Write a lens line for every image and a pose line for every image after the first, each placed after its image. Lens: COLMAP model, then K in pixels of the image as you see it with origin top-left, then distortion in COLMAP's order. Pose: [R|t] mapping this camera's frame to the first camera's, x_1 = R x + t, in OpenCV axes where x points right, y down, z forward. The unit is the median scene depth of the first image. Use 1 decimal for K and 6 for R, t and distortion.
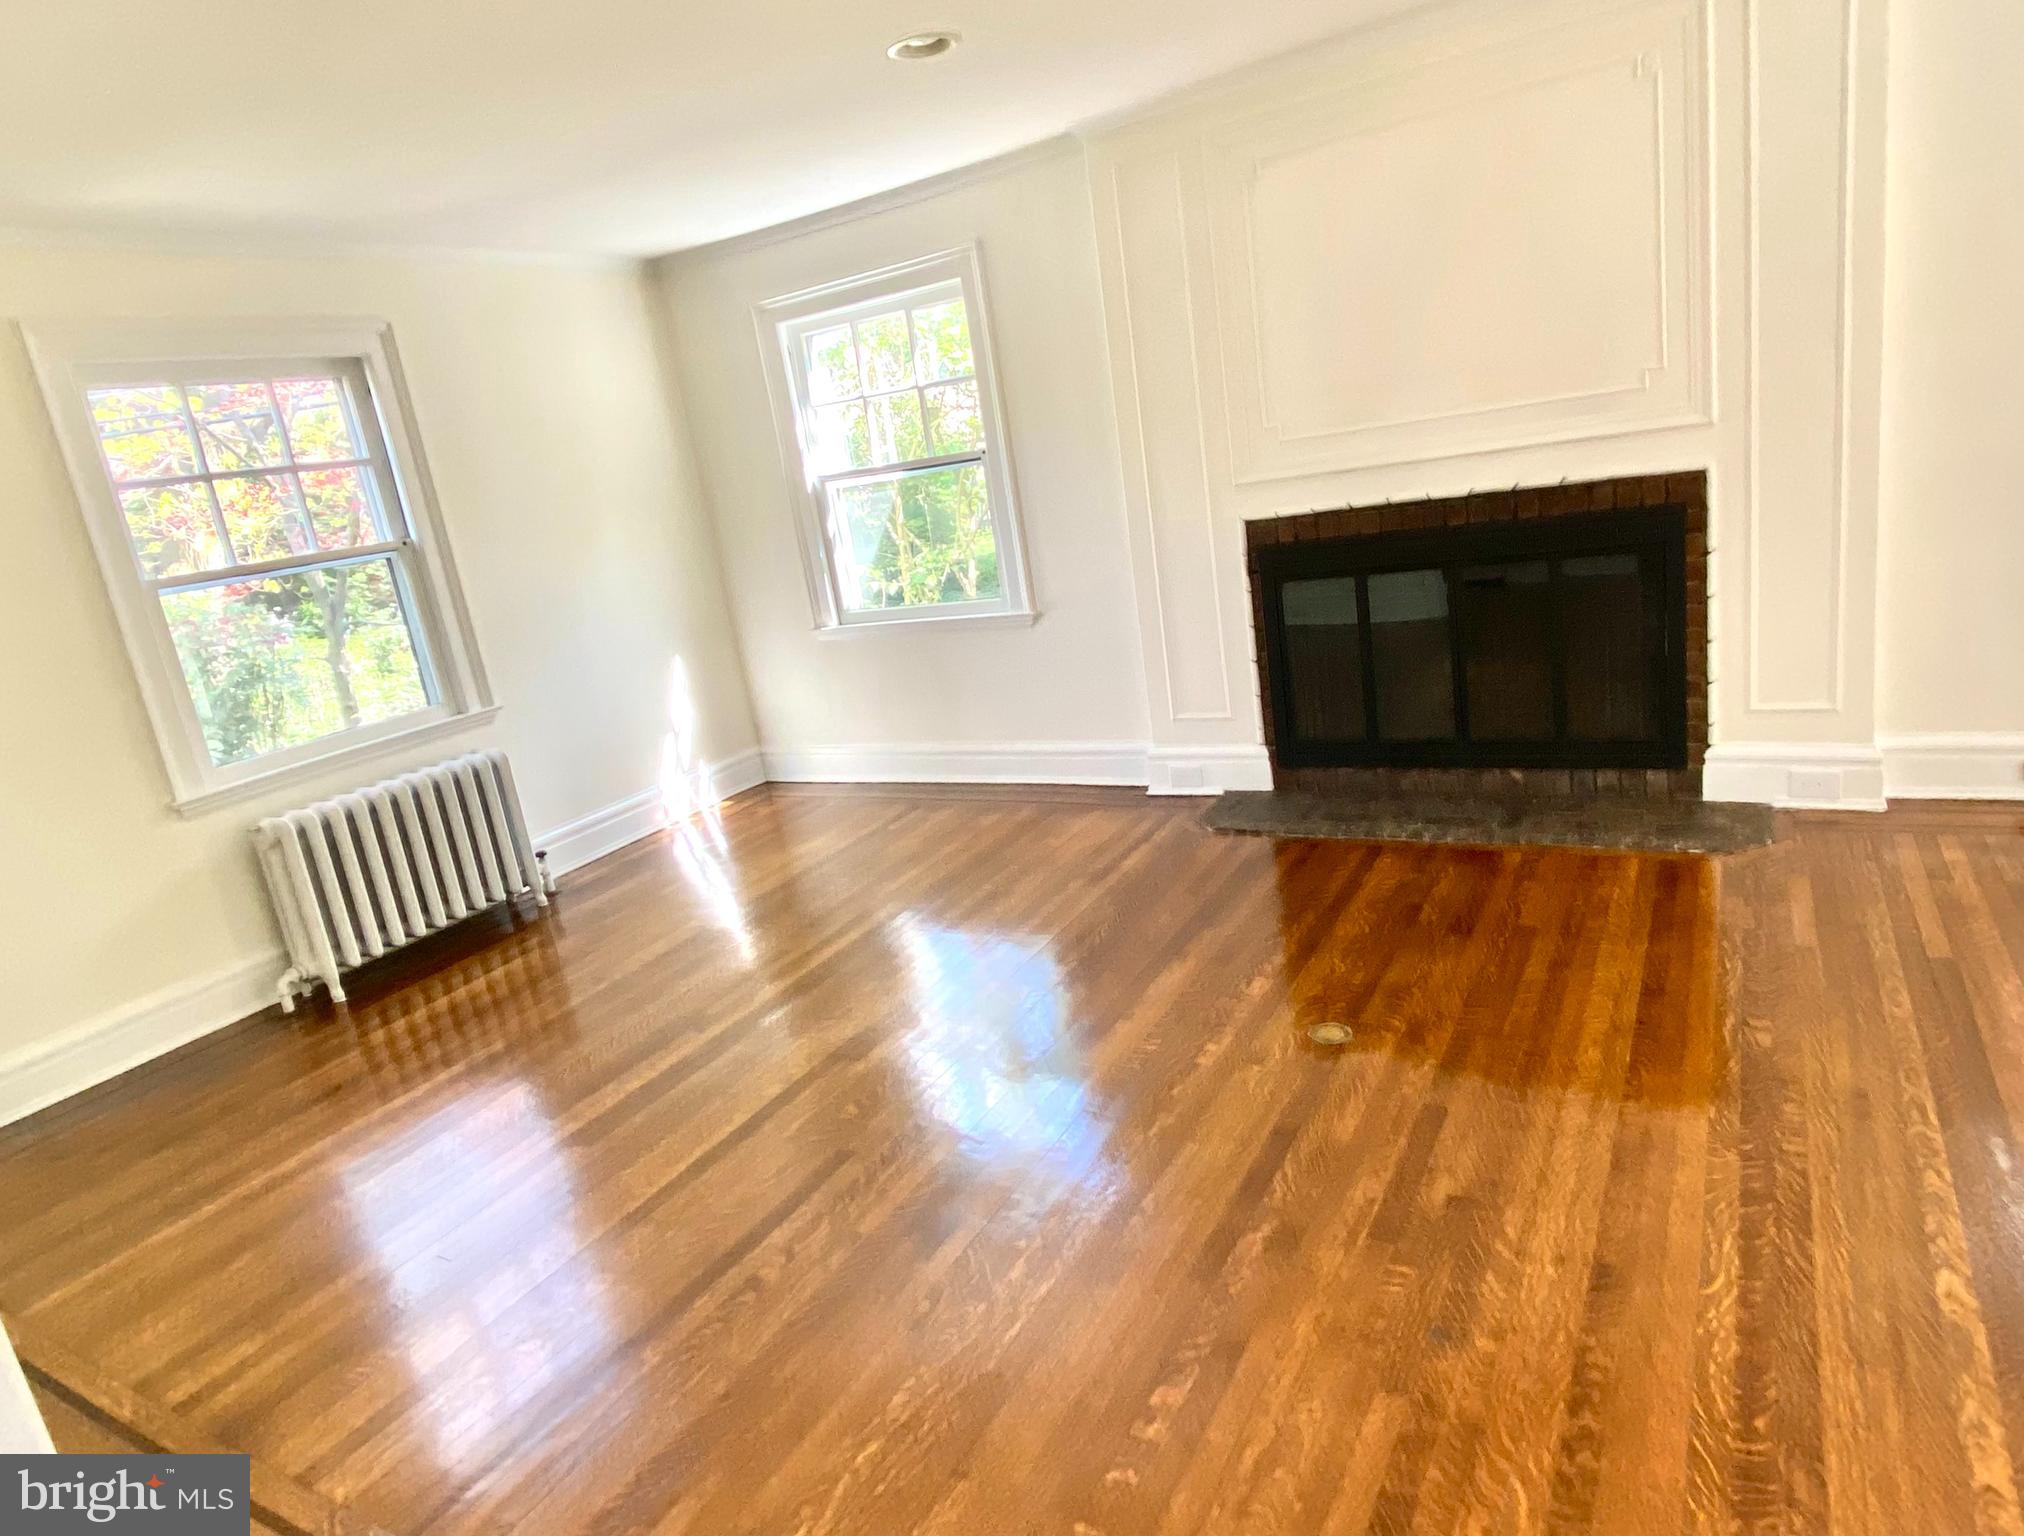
lens RADIAL K [[1196.3, 0, 1007.4], [0, 1196.3, 756.9], [0, 0, 1]] dist [0.040433, -0.002931]
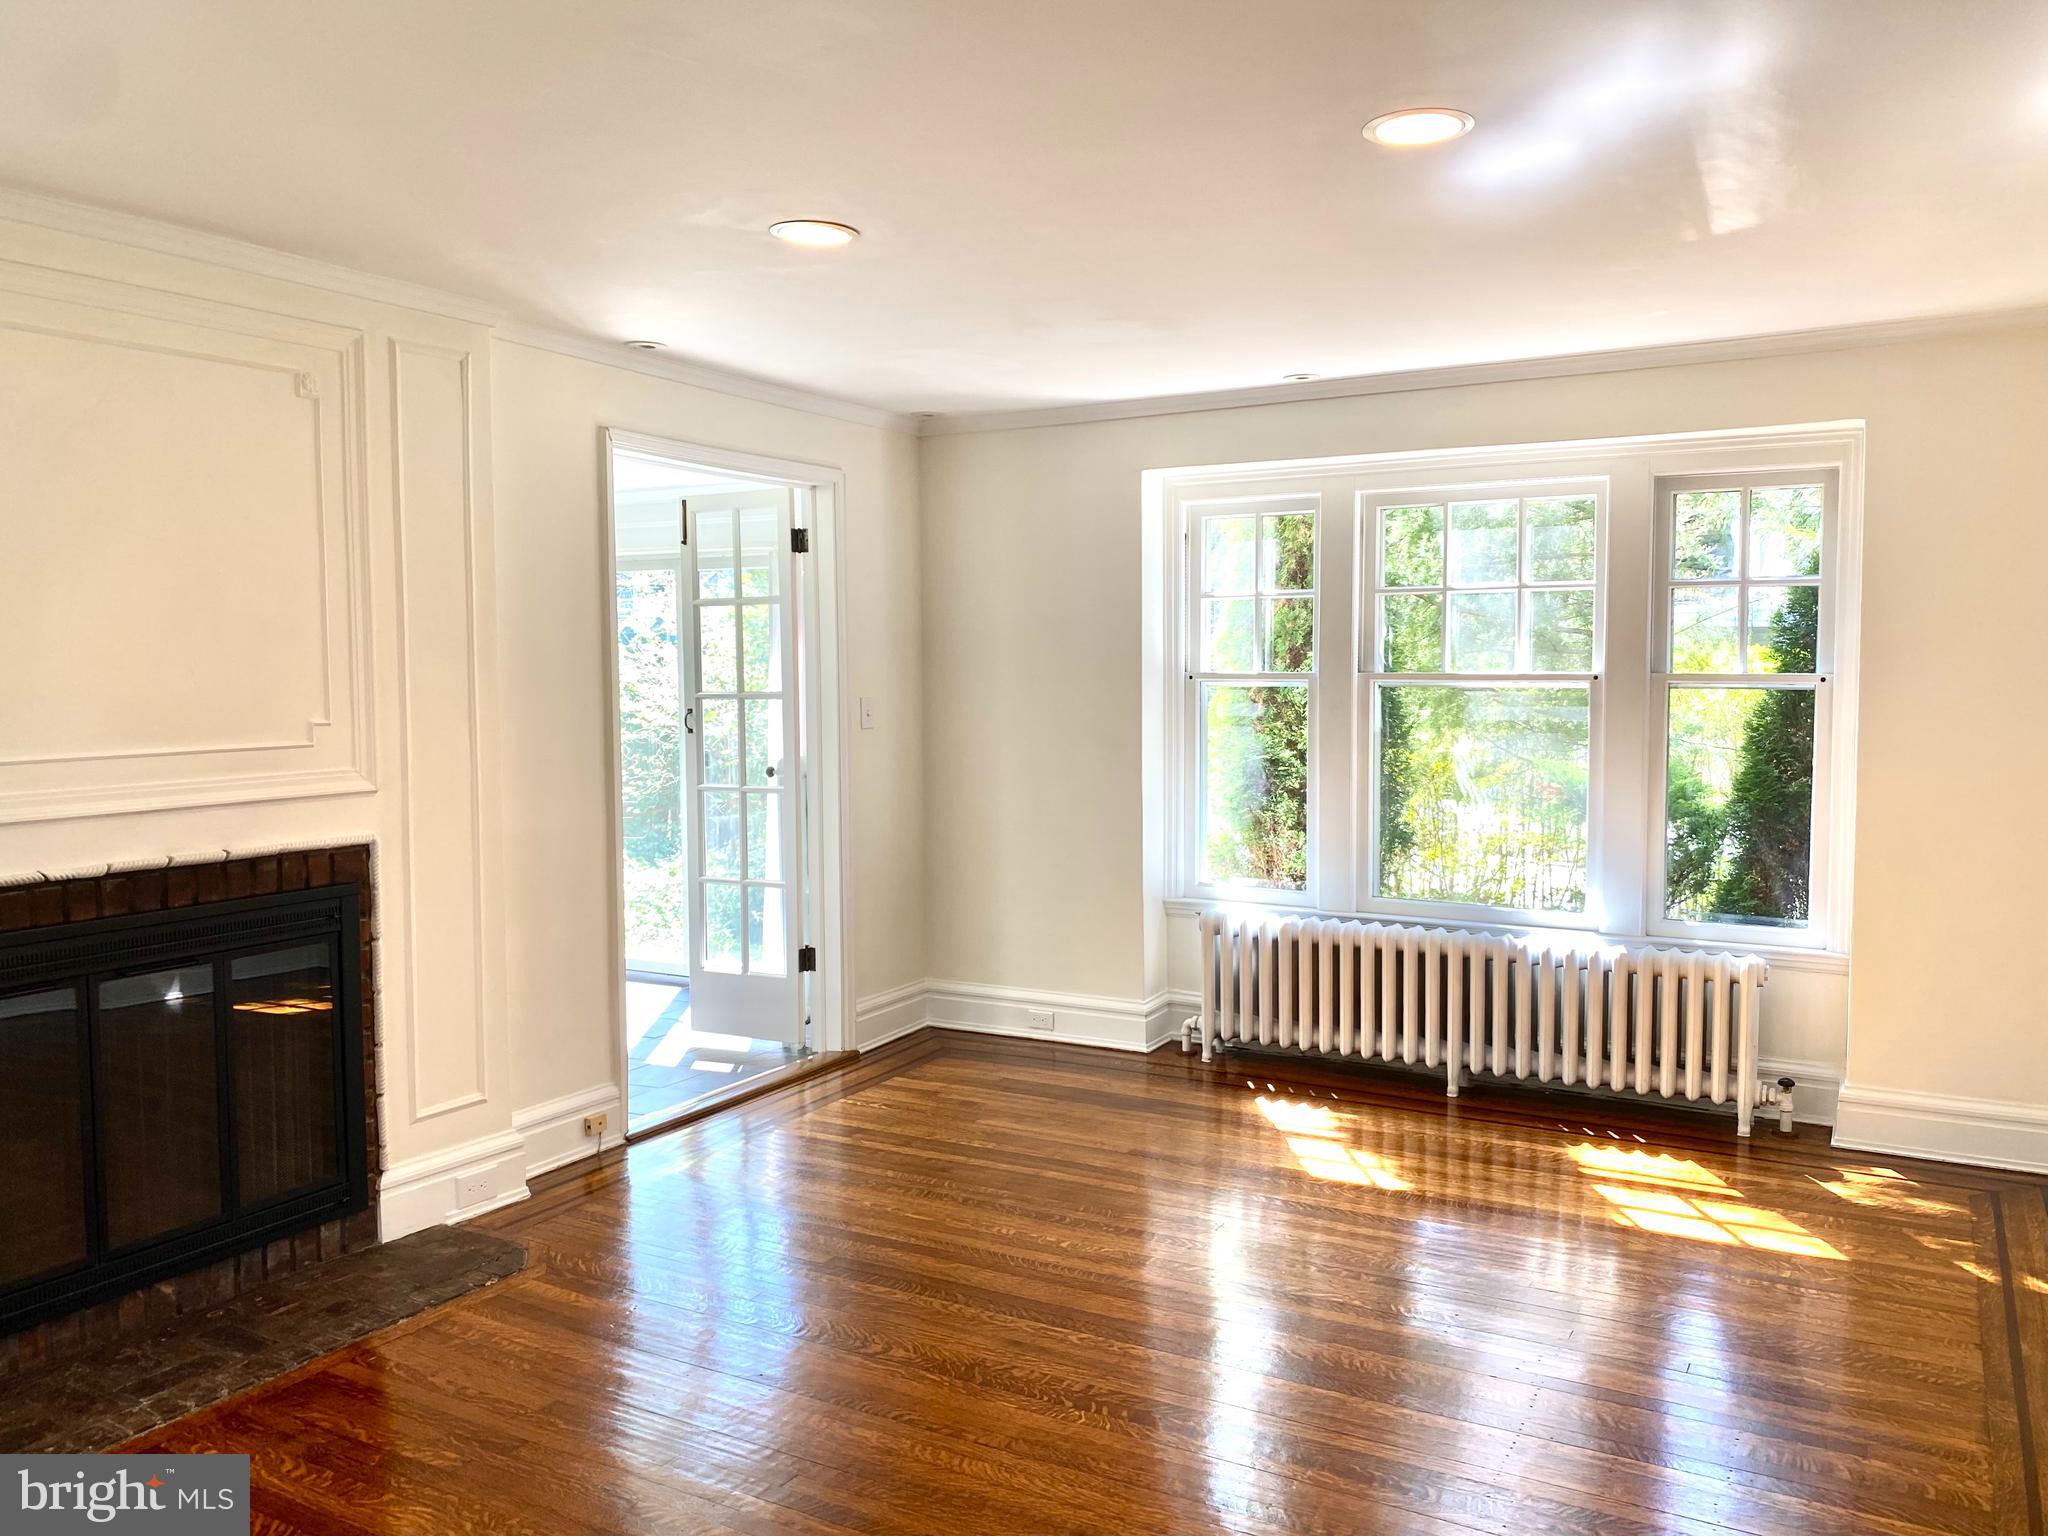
lens RADIAL K [[1560.2, 0, 1034.9], [0, 1560.2, 757.5], [0, 0, 1]] dist [0.059324, -0.053346]
pose [[-0.019915, 0.093904, 0.995382, -0.428926], [0.264951, 0.960481, -0.085311, -0.058777], [-0.964056, 0.262029, -0.044008, 0.452806]]
